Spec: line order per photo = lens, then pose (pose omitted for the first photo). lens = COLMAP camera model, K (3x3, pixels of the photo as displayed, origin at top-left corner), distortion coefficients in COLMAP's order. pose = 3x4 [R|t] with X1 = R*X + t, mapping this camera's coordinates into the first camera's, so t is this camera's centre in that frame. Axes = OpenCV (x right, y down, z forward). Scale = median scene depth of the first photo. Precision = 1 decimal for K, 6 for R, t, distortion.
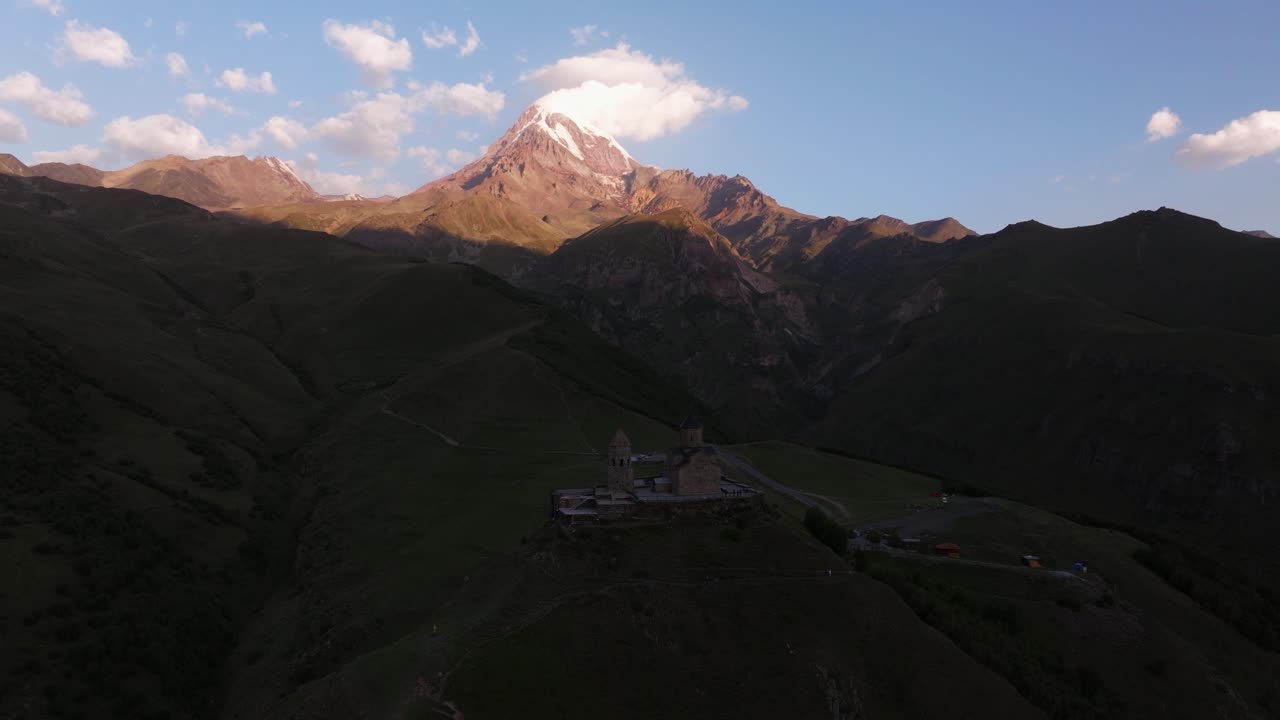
lens RADIAL K [[898.1, 0, 646.8], [0, 898.1, 359.6], [0, 0, 1]] dist [0.006201, -0.000797]
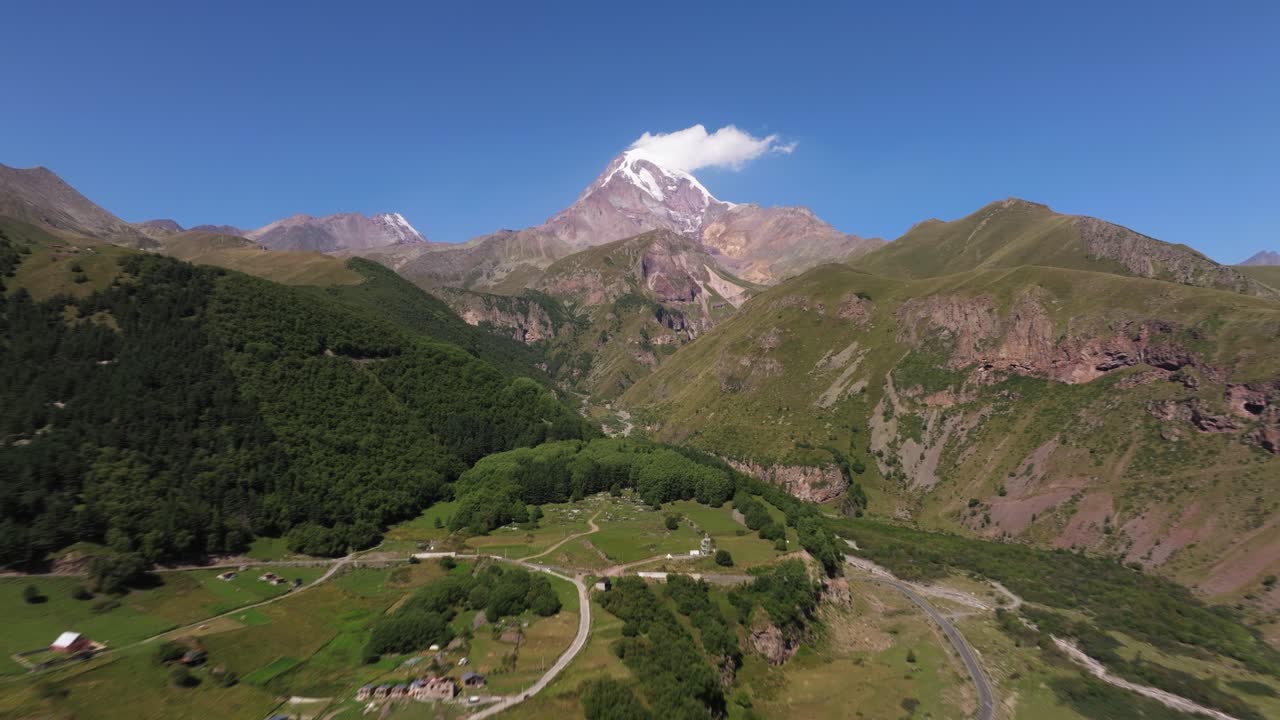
lens RADIAL K [[898.1, 0, 646.8], [0, 898.1, 359.6], [0, 0, 1]] dist [0.006201, -0.000797]
pose [[0.983910, -0.026358, -0.176711, 0.333610], [0.017151, 0.998424, -0.053431, 0.092722], [0.177841, 0.049541, 0.982811, -0.198499]]
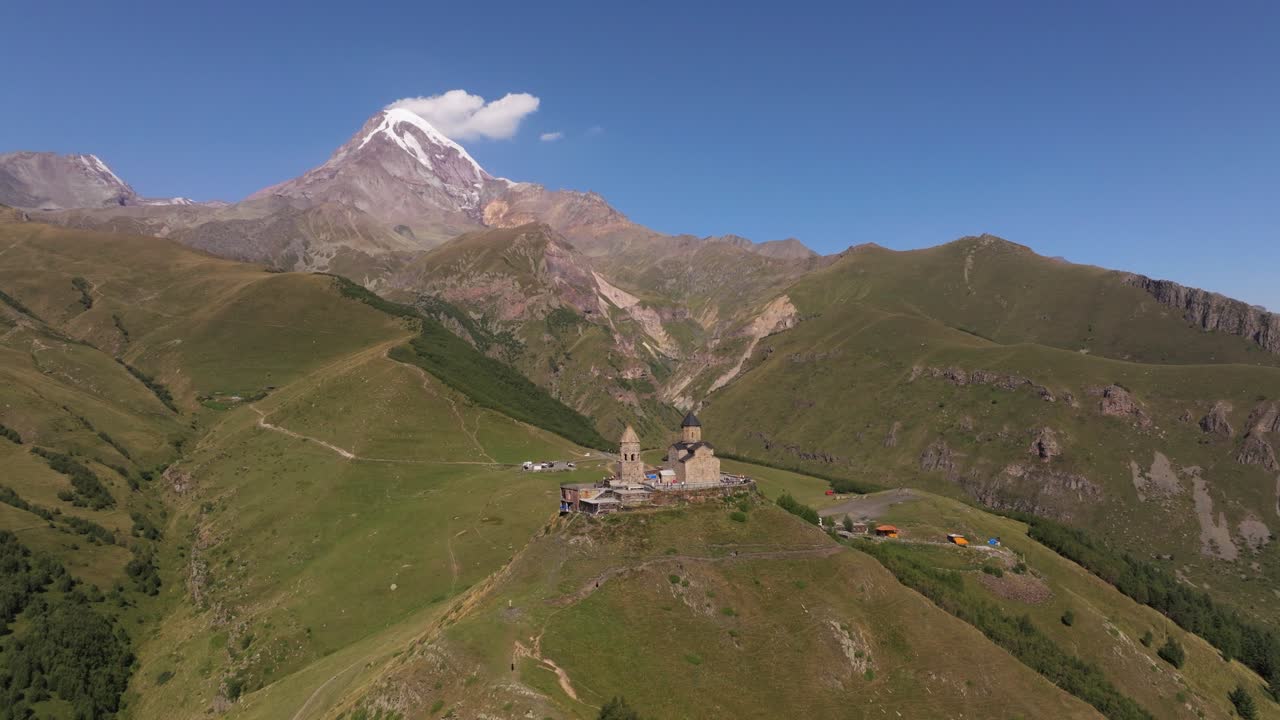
lens RADIAL K [[898.1, 0, 646.8], [0, 898.1, 359.6], [0, 0, 1]] dist [0.006201, -0.000797]
pose [[0.985774, 0.001387, 0.168073, -0.018930], [0.001307, 0.999872, -0.015921, 0.001051], [-0.168074, 0.015914, 0.985646, -0.010254]]
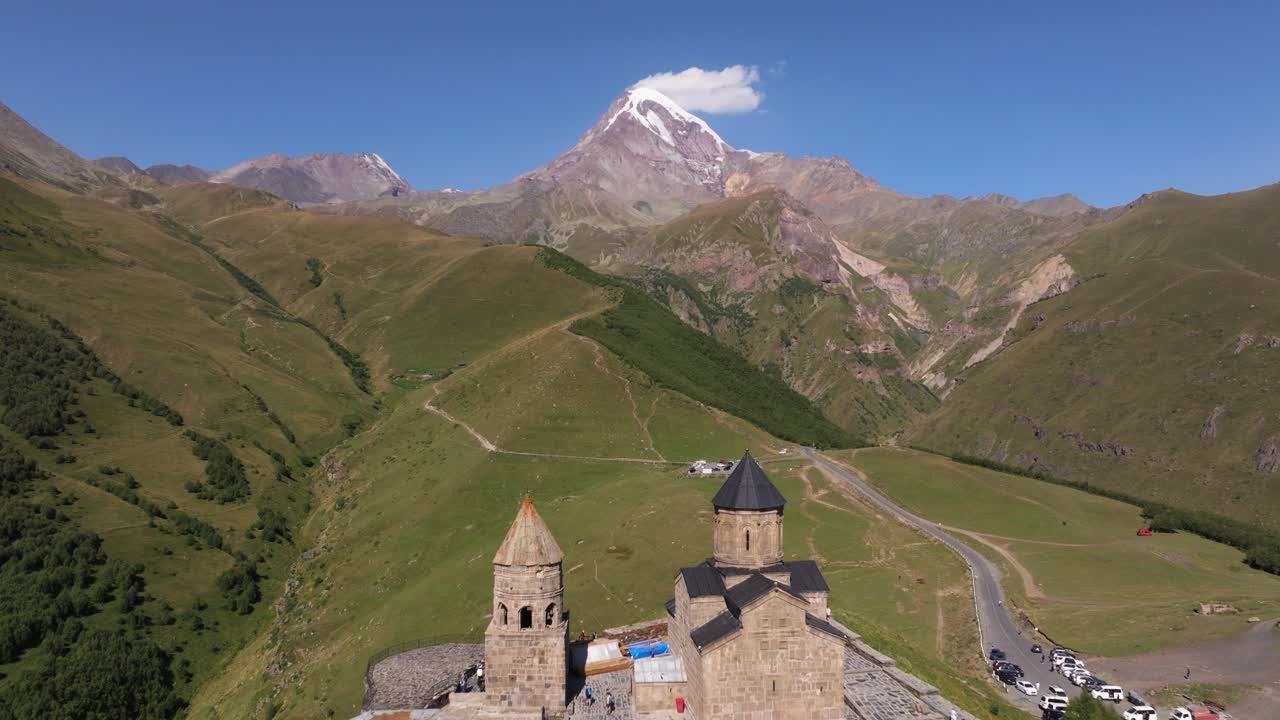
lens RADIAL K [[898.1, 0, 646.8], [0, 898.1, 359.6], [0, 0, 1]] dist [0.006201, -0.000797]
pose [[0.994229, -0.008049, -0.106976, 0.004699], [0.009159, 0.999909, 0.009889, 0.001938], [0.106887, -0.010812, 0.994212, 0.065253]]
